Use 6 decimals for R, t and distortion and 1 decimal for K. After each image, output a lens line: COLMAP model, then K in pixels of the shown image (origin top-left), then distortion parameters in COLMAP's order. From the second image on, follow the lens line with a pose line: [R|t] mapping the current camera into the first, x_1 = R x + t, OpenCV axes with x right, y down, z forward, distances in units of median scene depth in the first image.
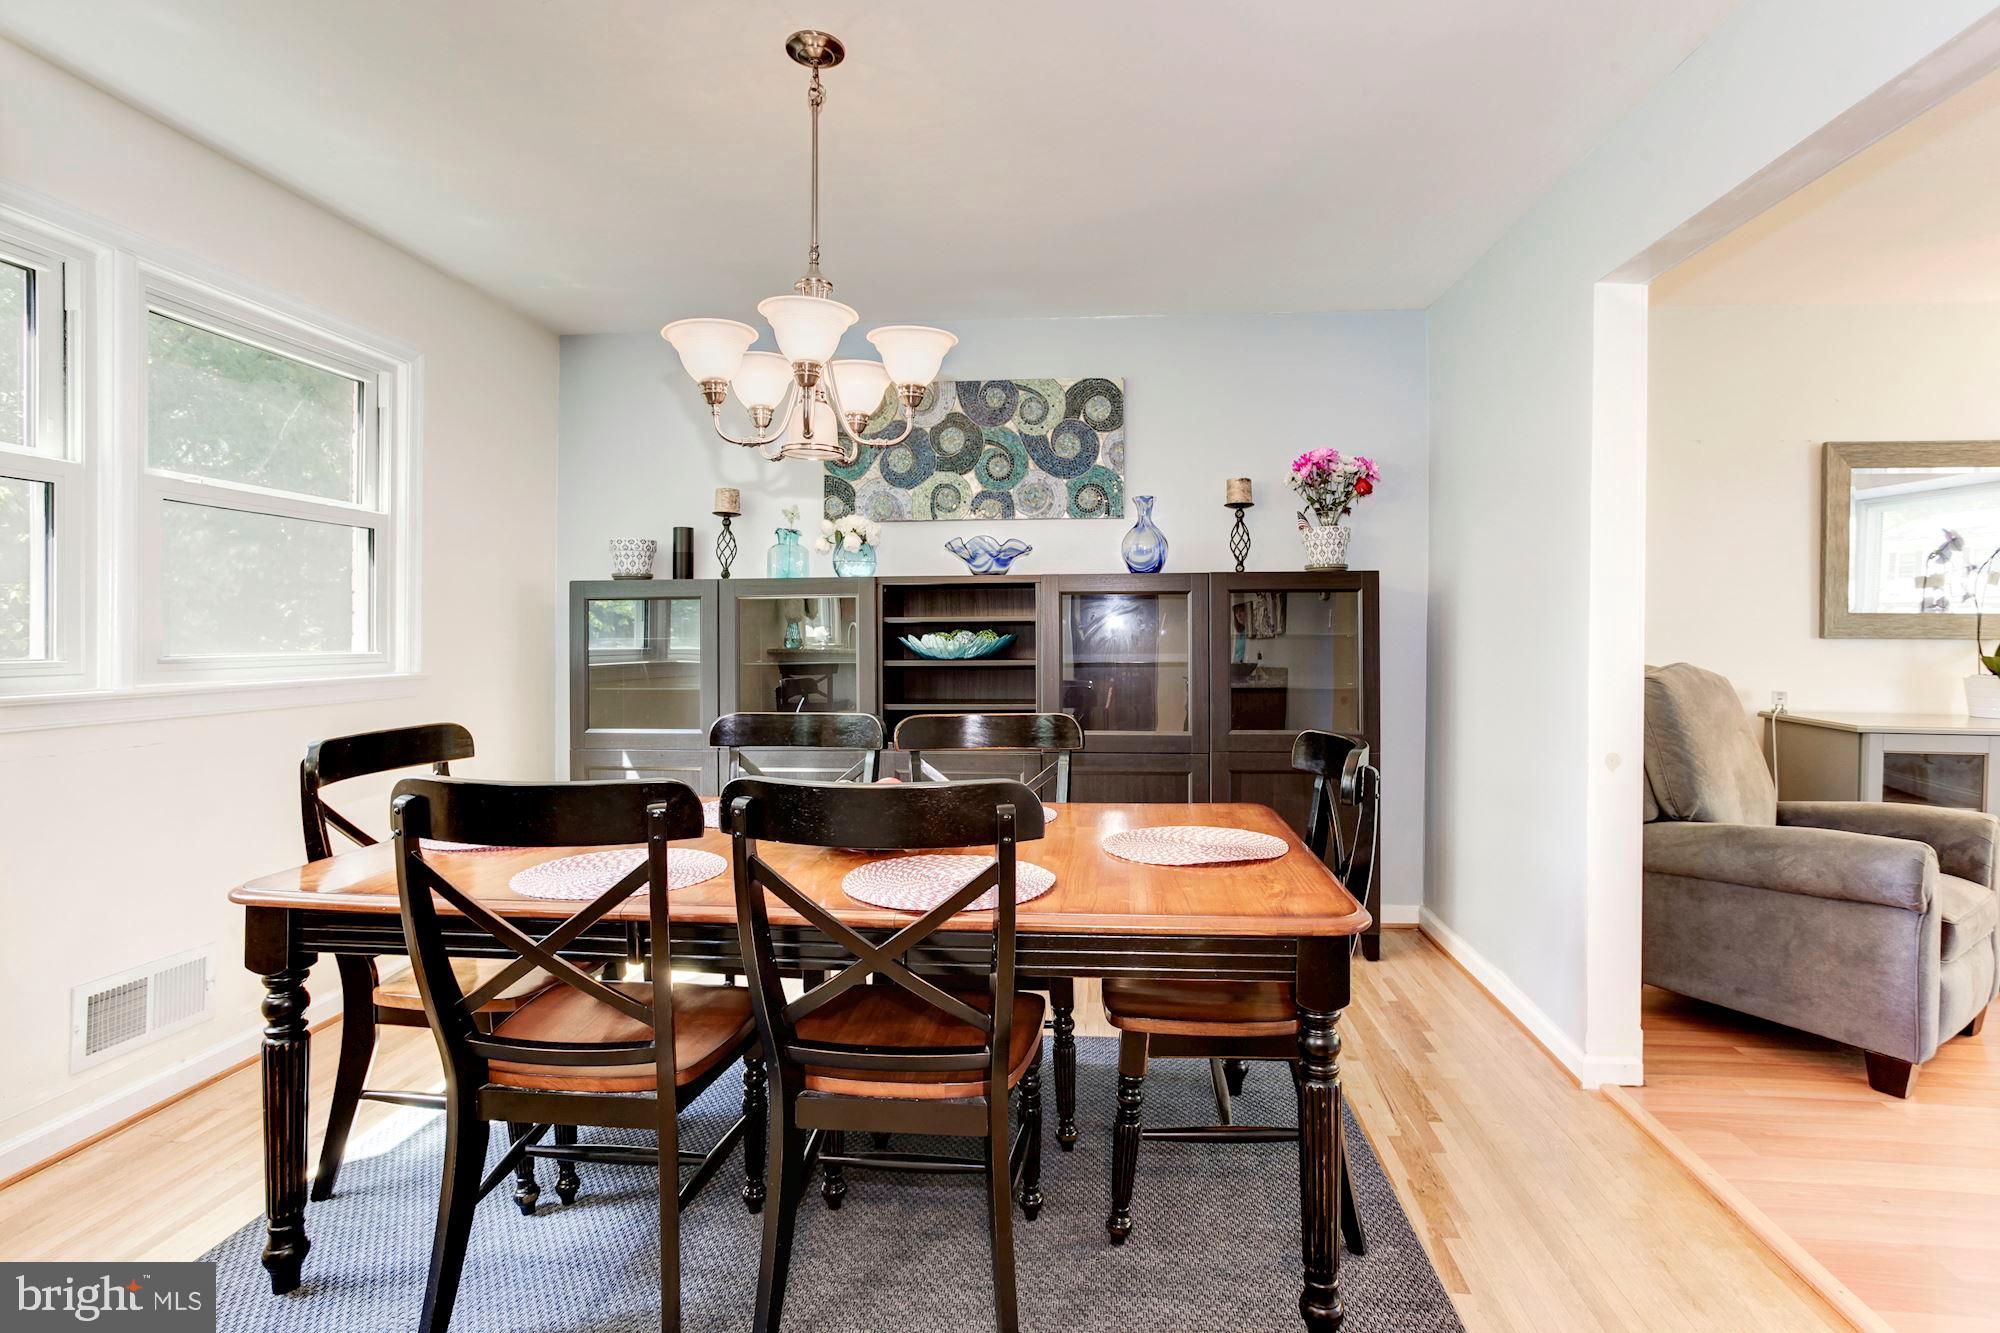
lens RADIAL K [[996.2, 0, 1019.0], [0, 996.2, 652.2], [0, 0, 1]] dist [-0.021372, 0.009755]
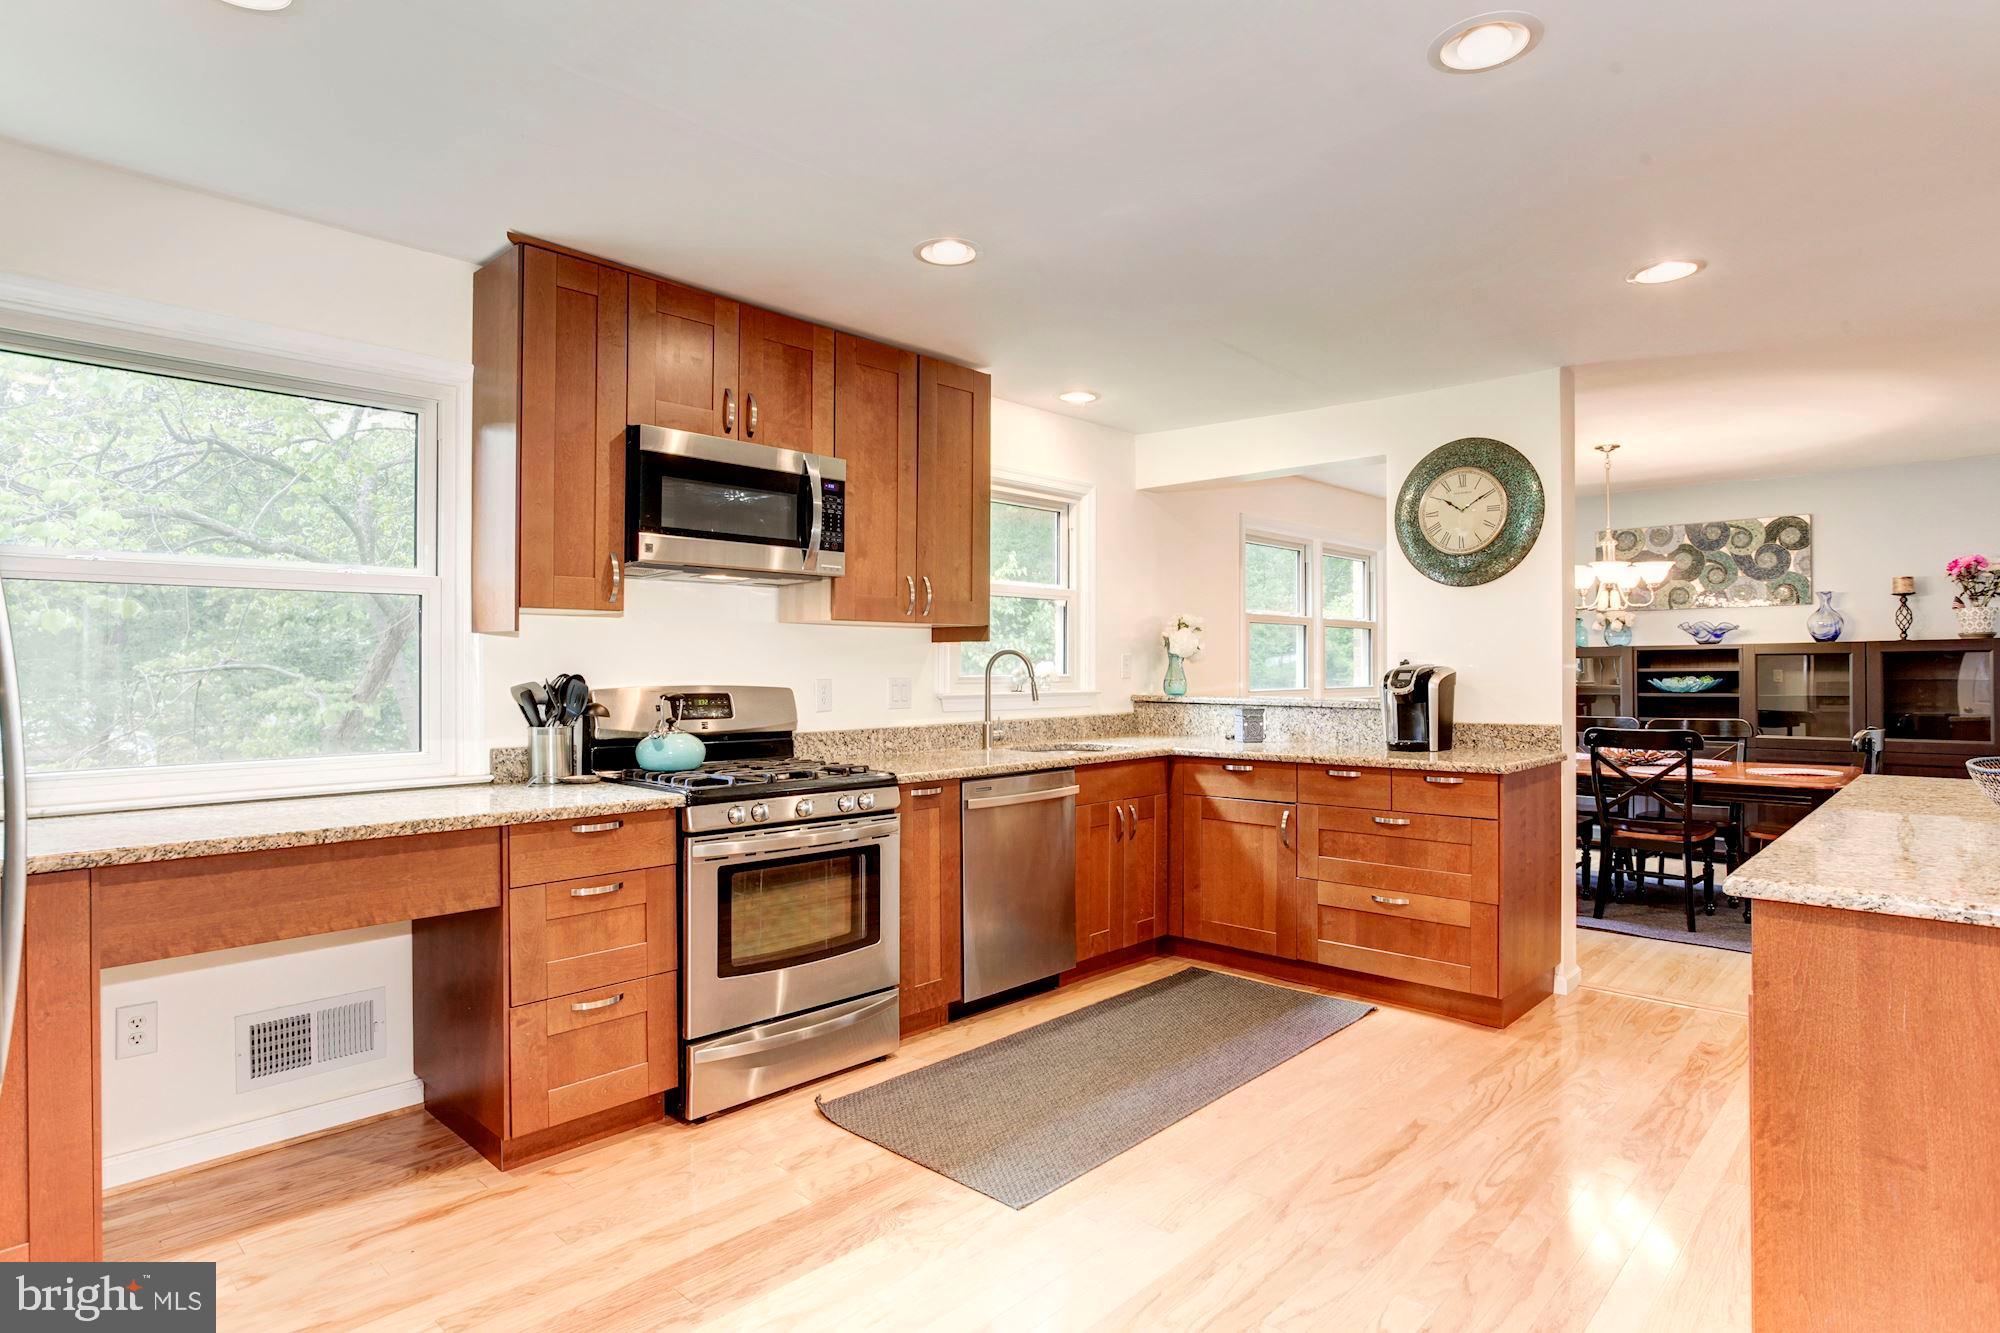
lens RADIAL K [[1049.3, 0, 1016.5], [0, 1049.3, 646.0], [0, 0, 1]] dist [-0.004116, -0.002256]
pose [[0.790417, -0.013639, -0.612417, 0.127532], [-0.004910, 0.999579, -0.028598, -0.015793], [0.612549, 0.025611, 0.790017, -1.105956]]
